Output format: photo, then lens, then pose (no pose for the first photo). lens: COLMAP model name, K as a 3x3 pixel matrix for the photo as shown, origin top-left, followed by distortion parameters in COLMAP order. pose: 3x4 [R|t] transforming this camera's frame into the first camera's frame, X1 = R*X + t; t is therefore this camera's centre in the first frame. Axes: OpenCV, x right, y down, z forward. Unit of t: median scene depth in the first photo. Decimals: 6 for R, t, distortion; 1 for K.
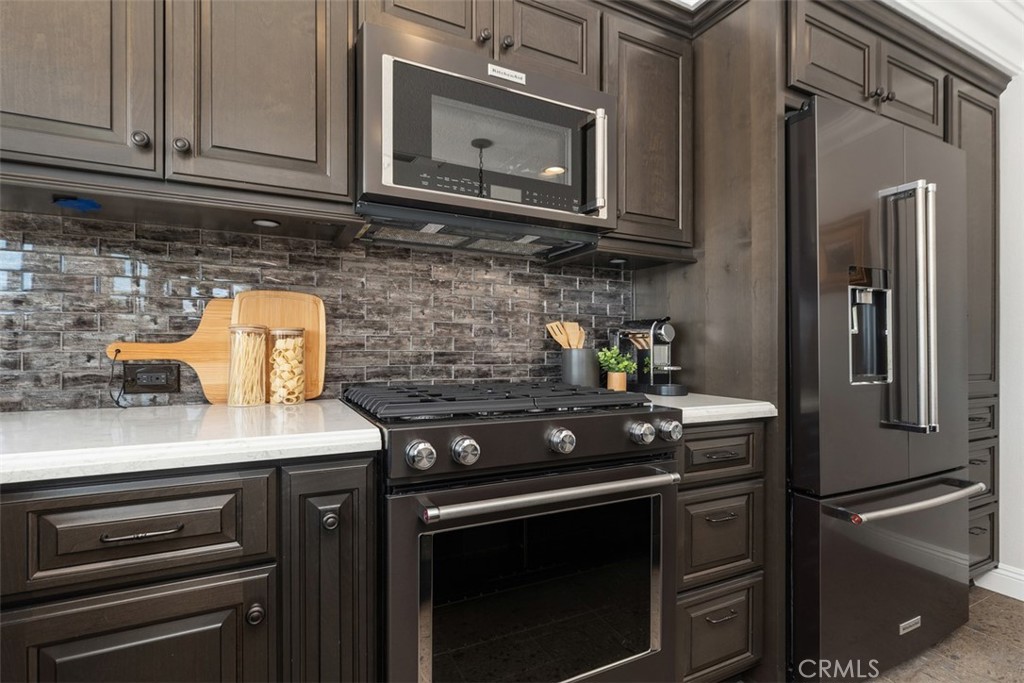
lens RADIAL K [[476.4, 0, 509.4], [0, 476.4, 351.0], [0, 0, 1]] dist [-0.002830, -0.000623]
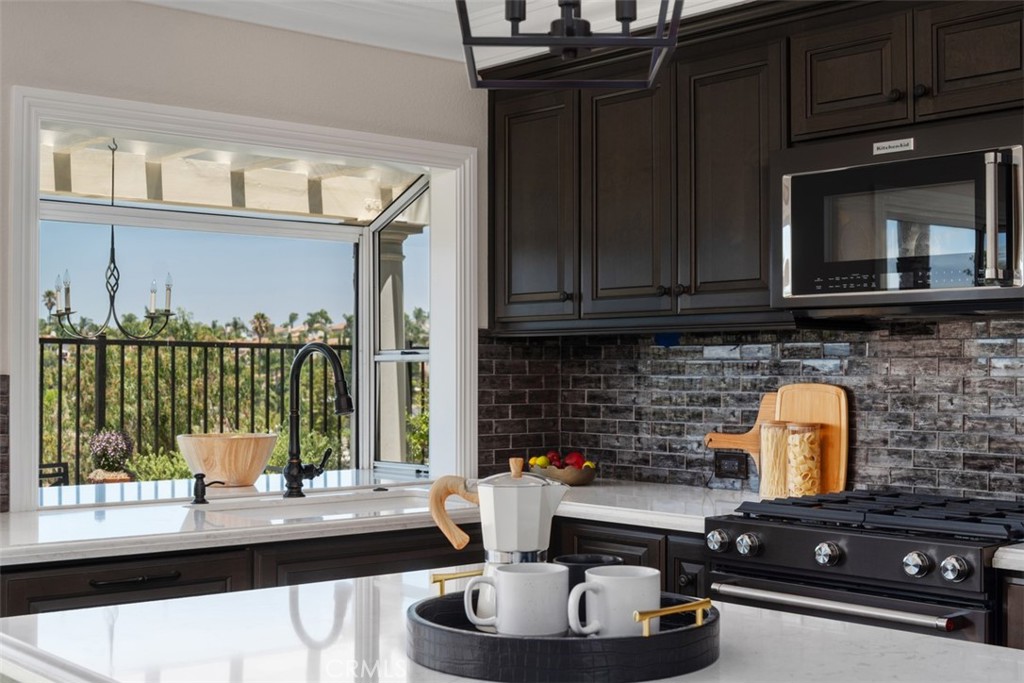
lens RADIAL K [[1379.5, 0, 510.5], [0, 1379.5, 343.1], [0, 0, 1]] dist [-0.047807, 0.000000]
pose [[0.248462, -0.019949, -0.968436, 1.904318], [-0.003966, 0.999759, -0.021612, -0.132129], [0.968633, 0.009211, 0.248323, -0.266189]]
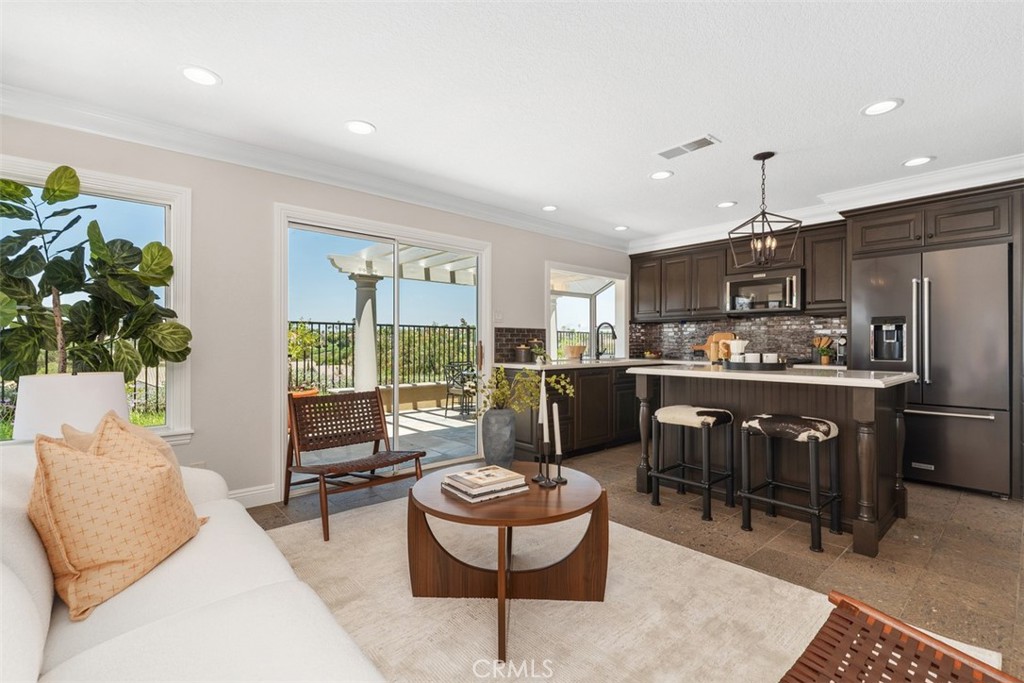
lens RADIAL K [[463.8, 0, 507.9], [0, 463.8, 342.3], [0, 0, 1]] dist [0.003715, -0.001867]
pose [[0.249100, -0.006116, -0.968459, 2.592550], [-0.006072, 0.999951, -0.007877, -0.003233], [0.968459, 0.007842, 0.249050, -1.573375]]
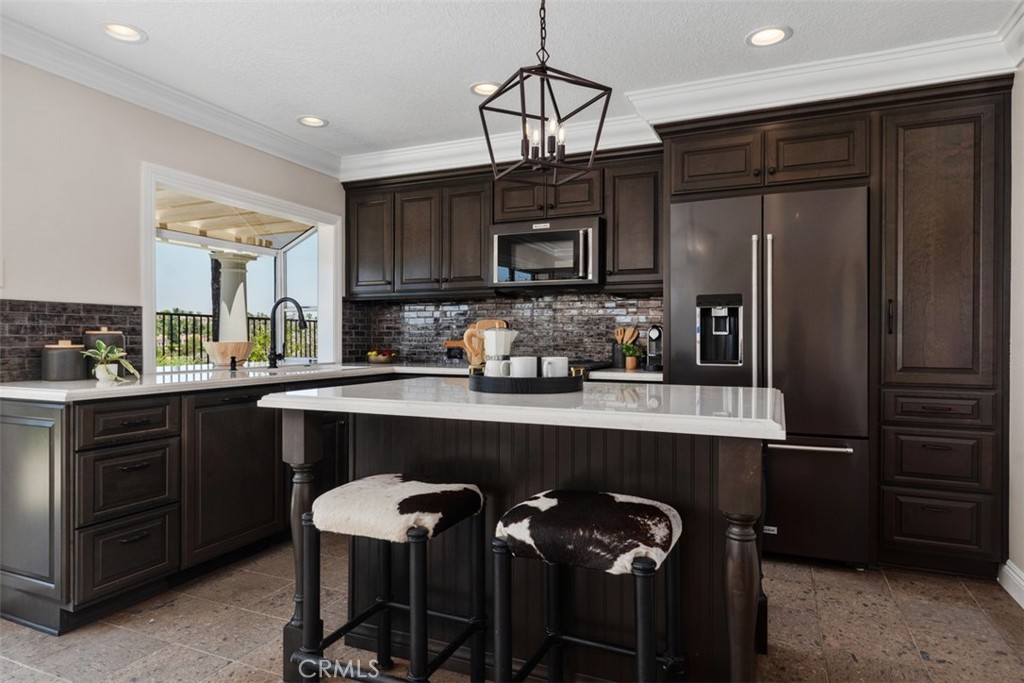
lens RADIAL K [[611.3, 0, 512.5], [0, 611.3, 339.8], [0, 0, 1]] dist [0.001557, 0.001139]
pose [[0.637469, -0.000324, -0.770476, 1.853596], [-0.003267, 0.999990, -0.003123, -0.010543], [0.770469, 0.004508, 0.637461, -0.853324]]
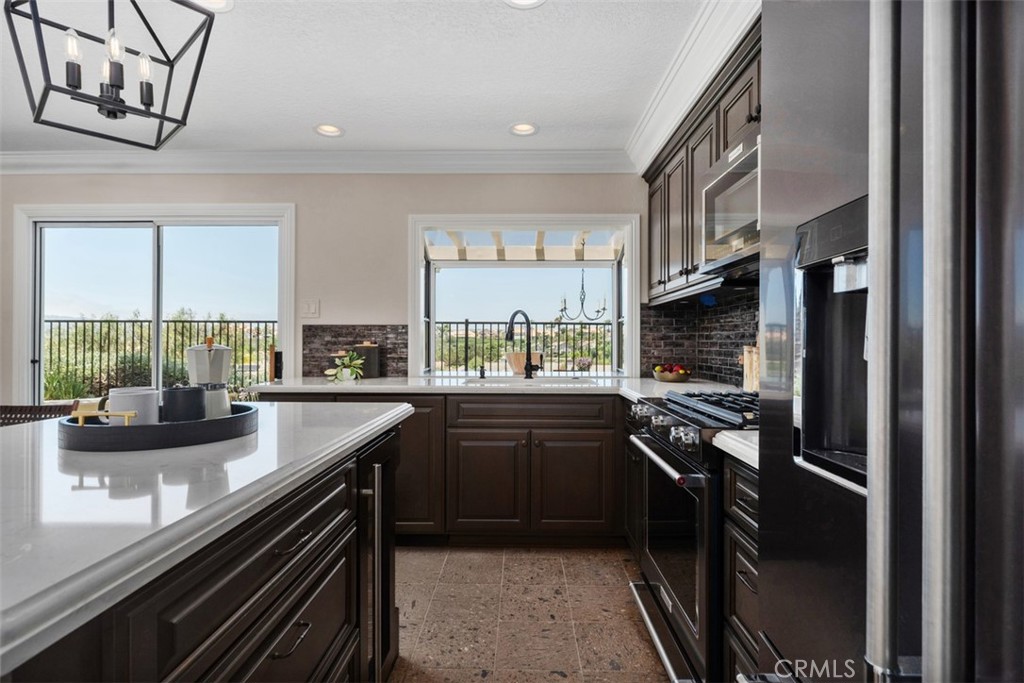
lens RADIAL K [[512.4, 0, 507.6], [0, 512.4, 340.5], [0, 0, 1]] dist [-0.001667, -0.000094]
pose [[-0.472107, -0.008612, -0.881499, 1.268679], [-0.008972, 0.999947, -0.004964, -0.049061], [0.881496, 0.005565, -0.472159, 0.928818]]
